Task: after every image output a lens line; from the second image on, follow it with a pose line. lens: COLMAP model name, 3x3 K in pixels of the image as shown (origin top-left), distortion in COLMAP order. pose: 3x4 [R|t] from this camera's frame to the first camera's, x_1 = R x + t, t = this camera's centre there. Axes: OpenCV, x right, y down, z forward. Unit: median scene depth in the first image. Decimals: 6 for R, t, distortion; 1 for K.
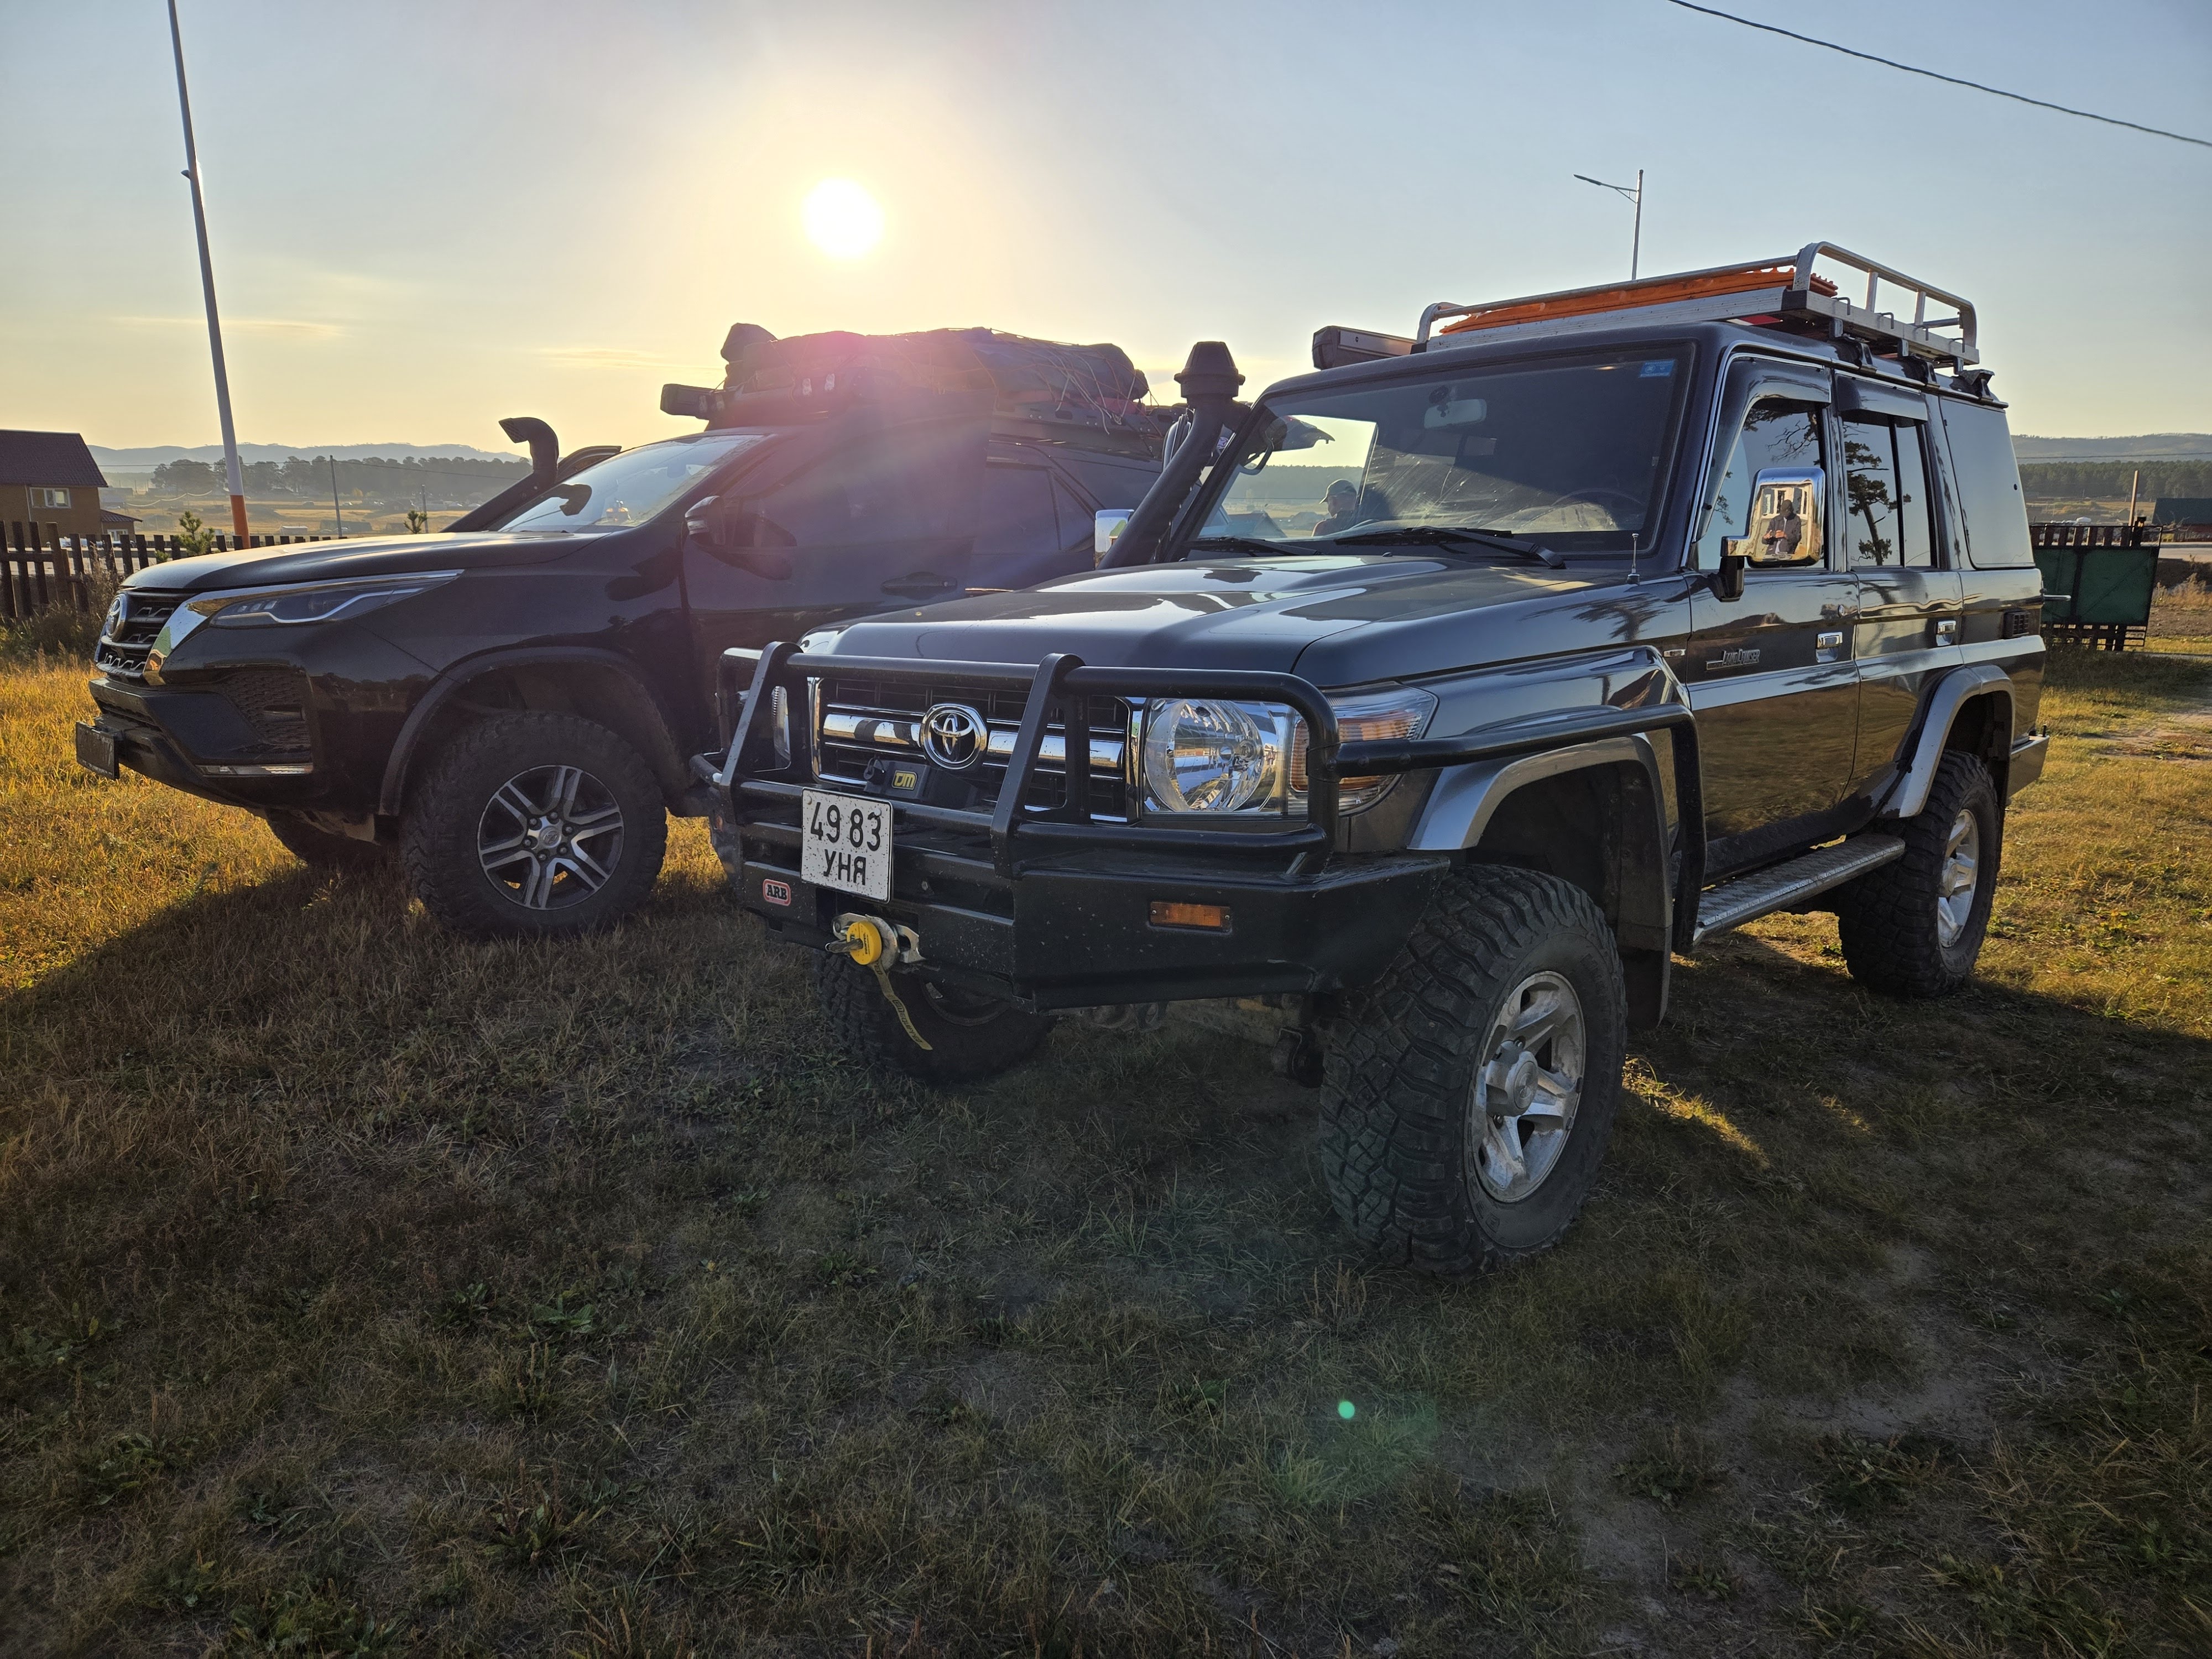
lens RADIAL K [[1493.2, 0, 1057.6], [0, 1493.2, 816.6], [0, 0, 1]] dist [0.006043, 0.003191]
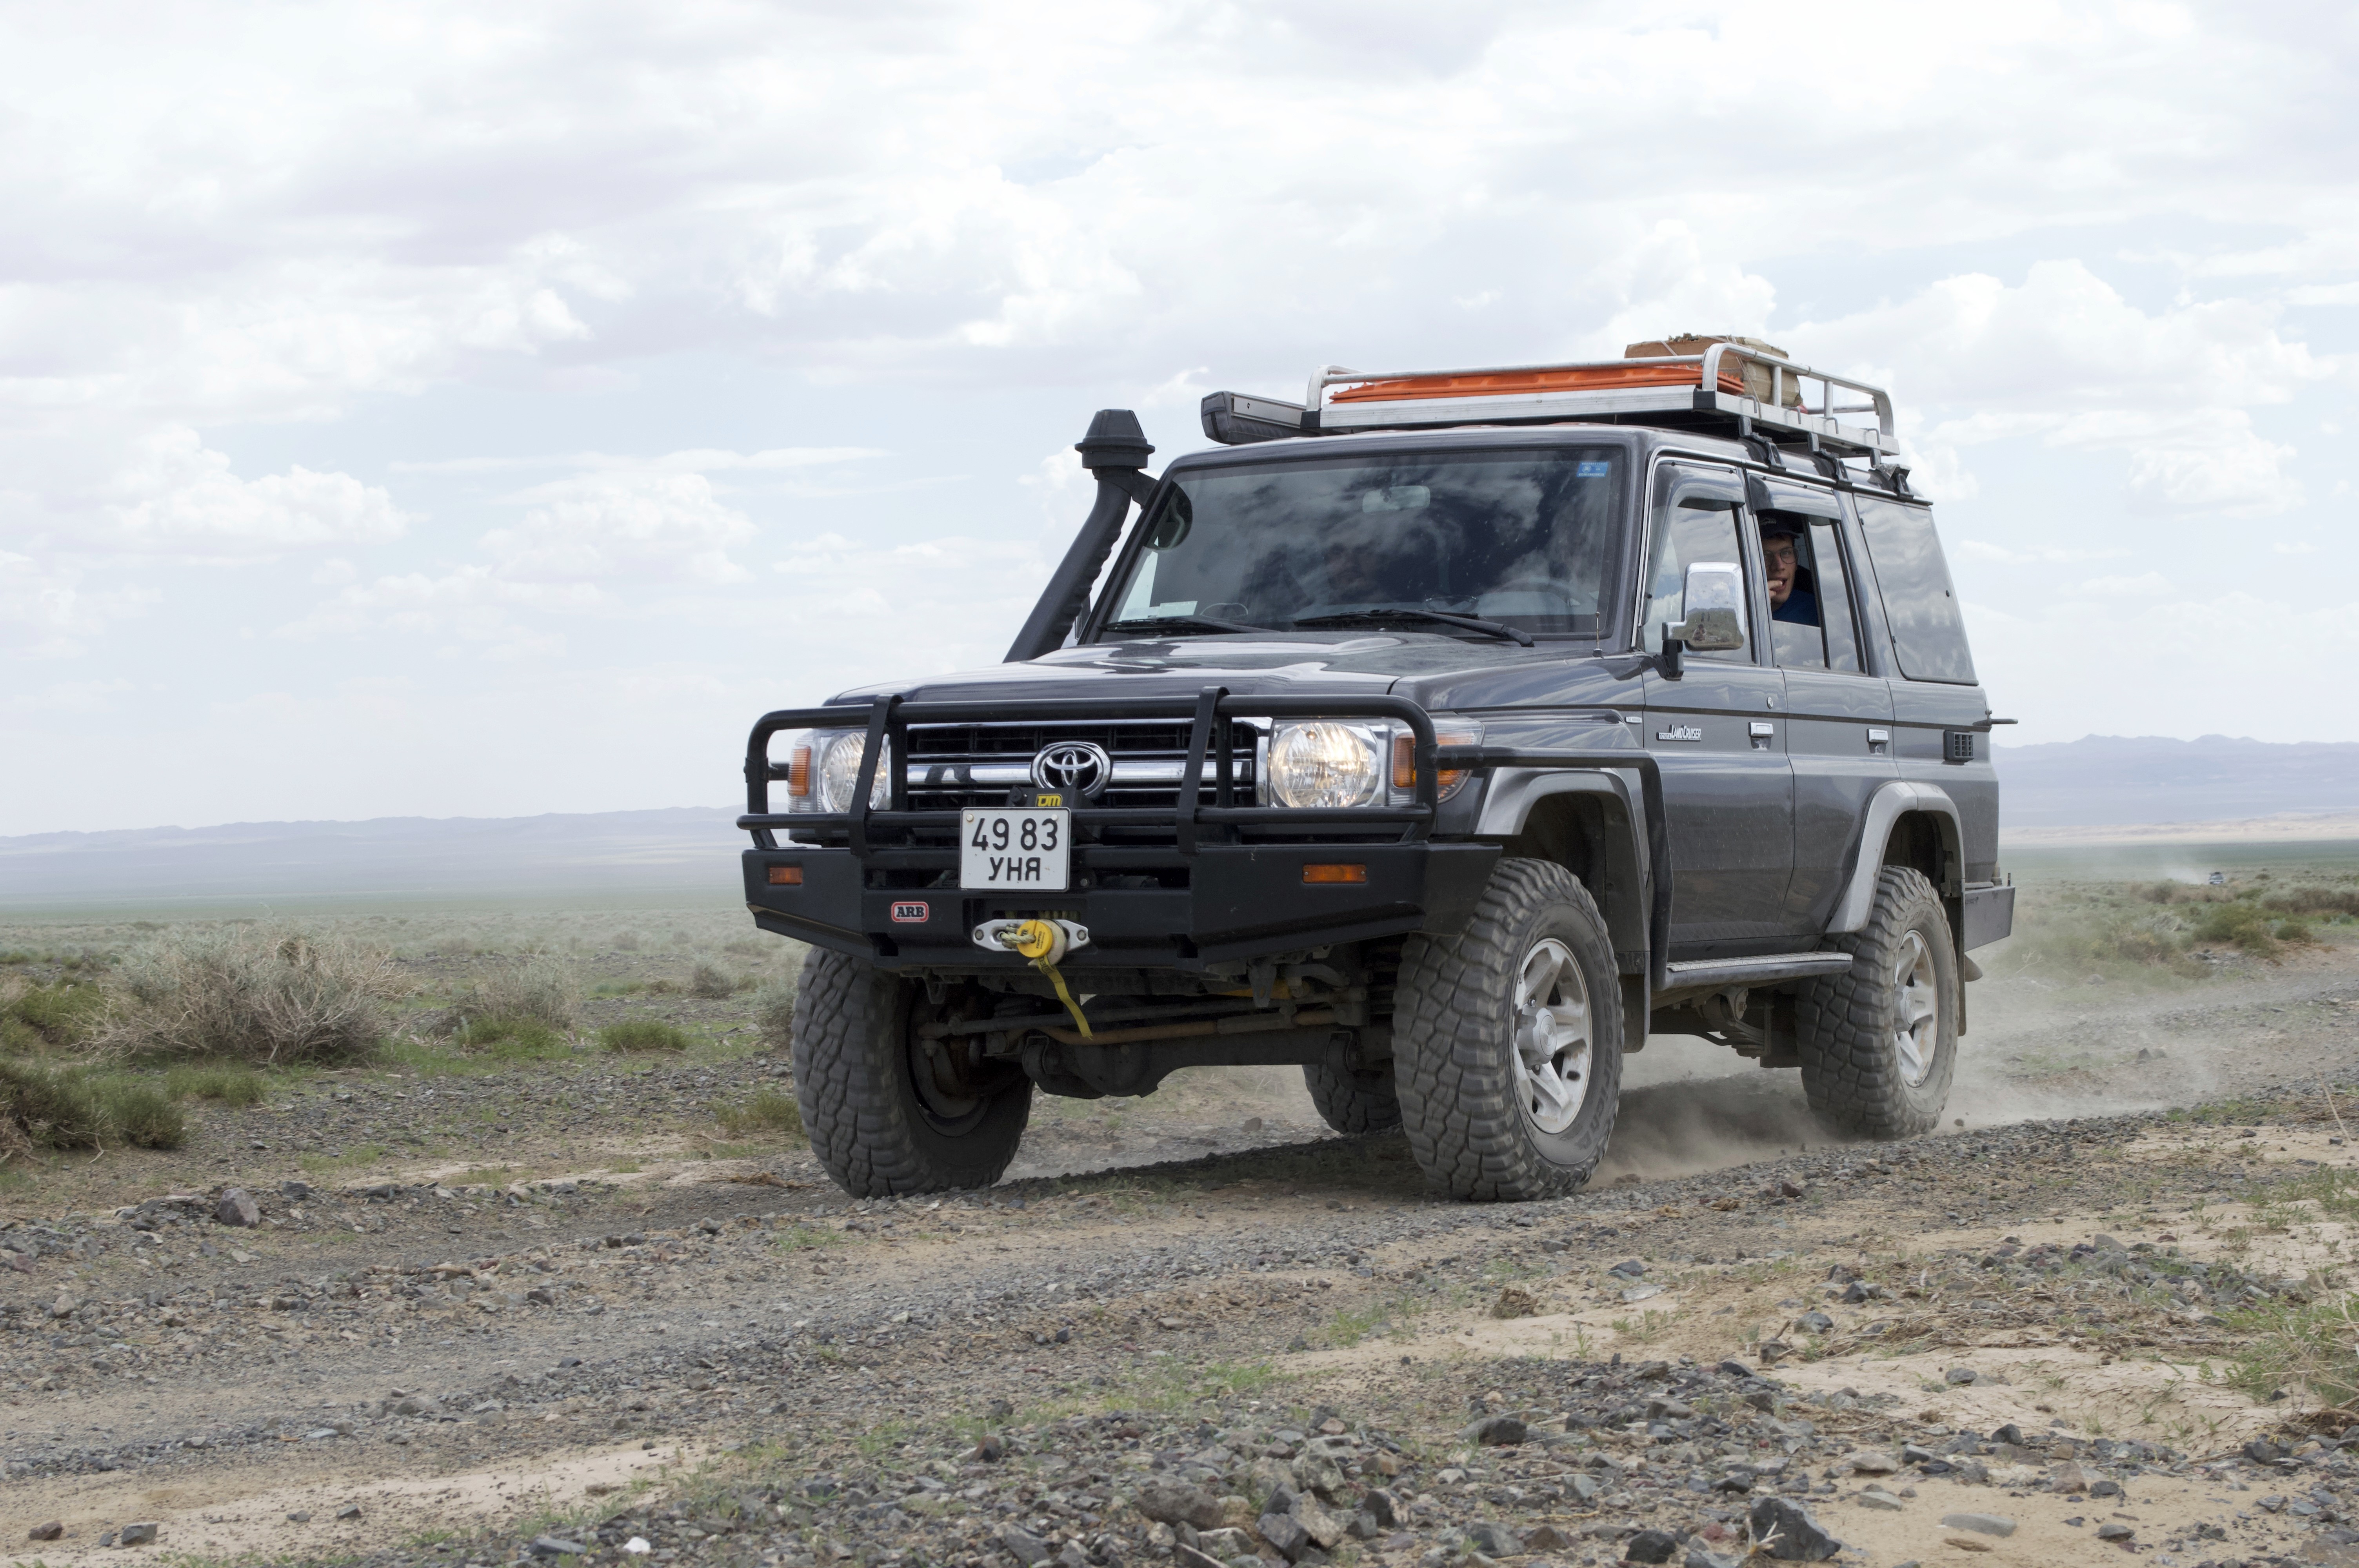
lens RADIAL K [[4449.7, 0, 1179.8], [0, 4449.7, 785.8], [0, 0, 1]] dist [-0.070186, 0.000000]
pose [[0.945917, 0.011243, 0.324212, -1.127190], [0.044825, 0.985283, -0.164950, 0.539283], [-0.321295, 0.170562, 0.931492, -2.269838]]
